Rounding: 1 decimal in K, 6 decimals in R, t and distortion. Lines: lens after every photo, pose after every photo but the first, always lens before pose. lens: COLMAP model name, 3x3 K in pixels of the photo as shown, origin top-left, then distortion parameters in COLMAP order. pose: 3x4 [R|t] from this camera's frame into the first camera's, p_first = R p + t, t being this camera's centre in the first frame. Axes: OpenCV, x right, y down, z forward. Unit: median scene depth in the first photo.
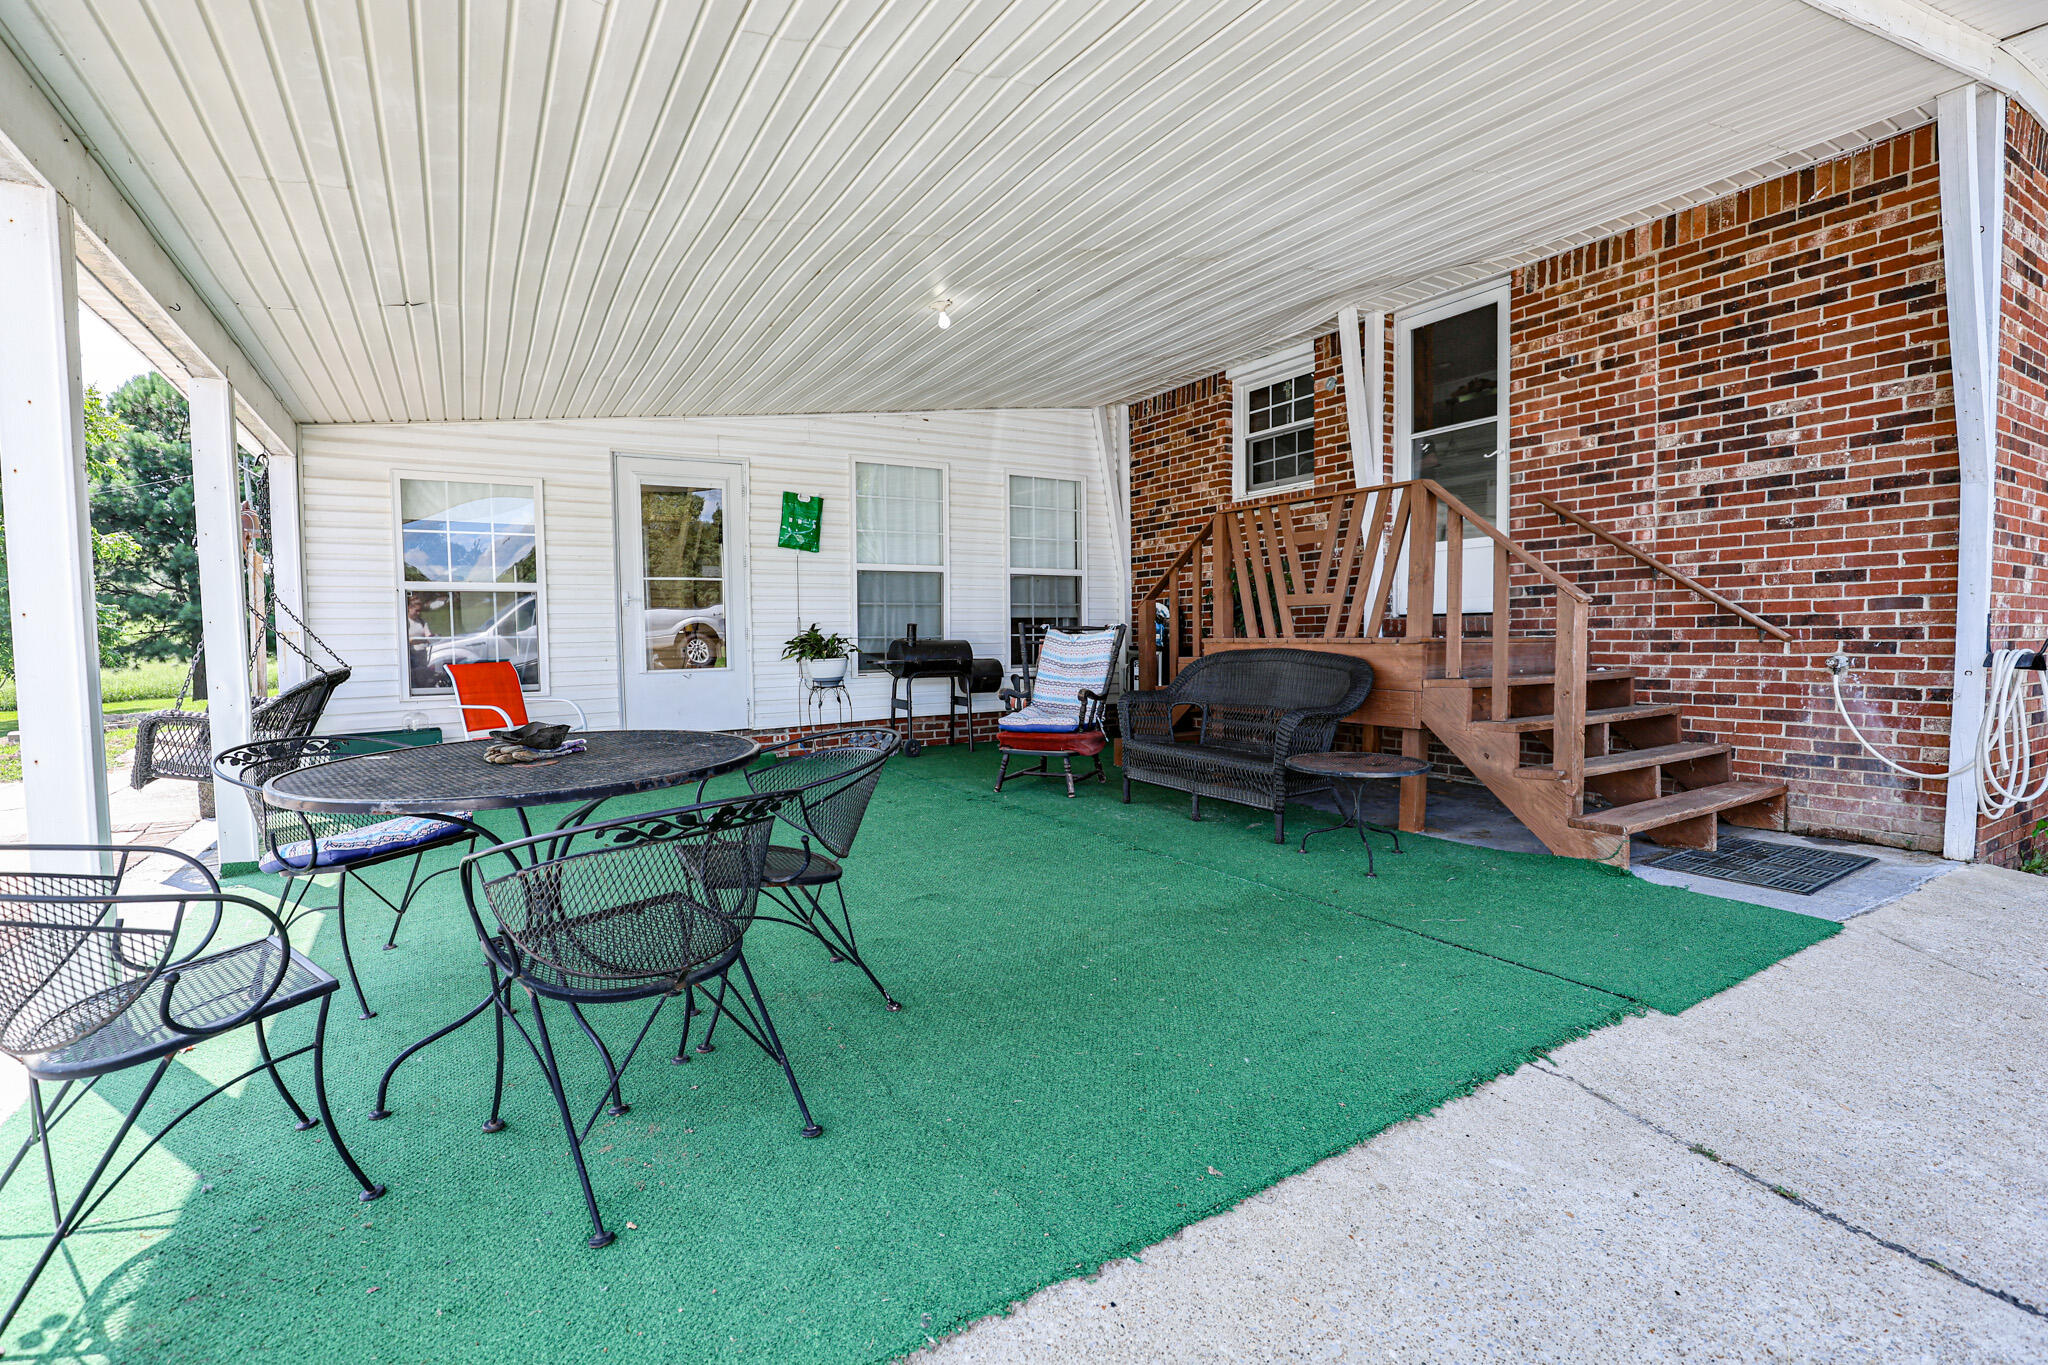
lens RADIAL K [[941.8, 0, 1025.9], [0, 941.8, 680.8], [0, 0, 1]] dist [-0.037891, 0.008313]
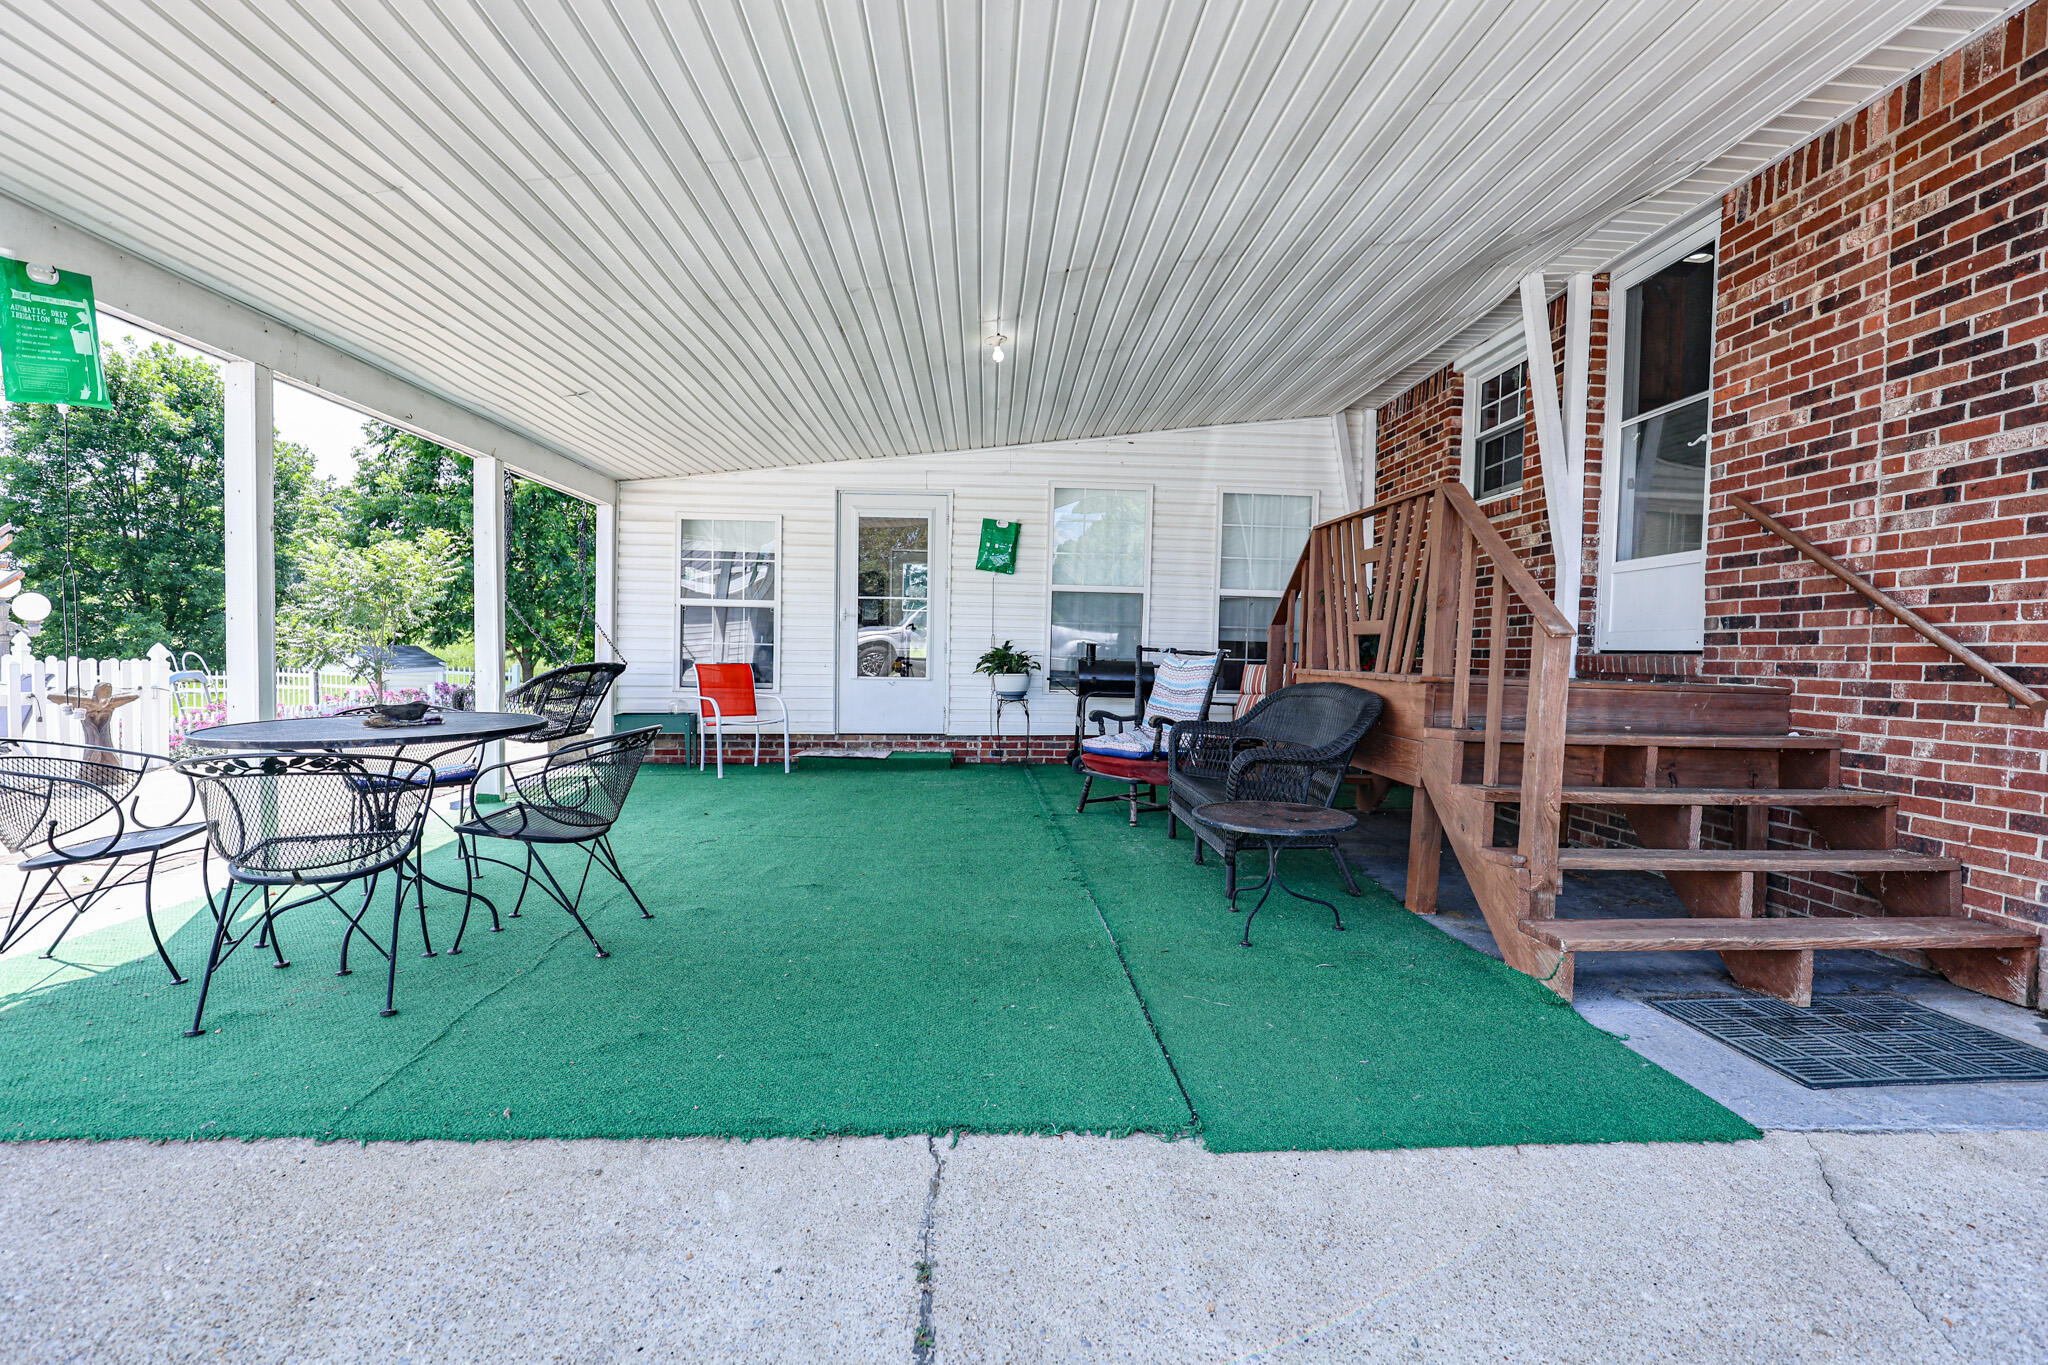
lens RADIAL K [[941.8, 0, 1017.8], [0, 941.8, 687.3], [0, 0, 1]] dist [-0.037891, 0.008313]
pose [[0.875243, 0.052148, -0.480865, 0.434522], [-0.058546, 0.998283, 0.001698, -0.014651], [0.480128, 0.026666, 0.876793, 0.094419]]
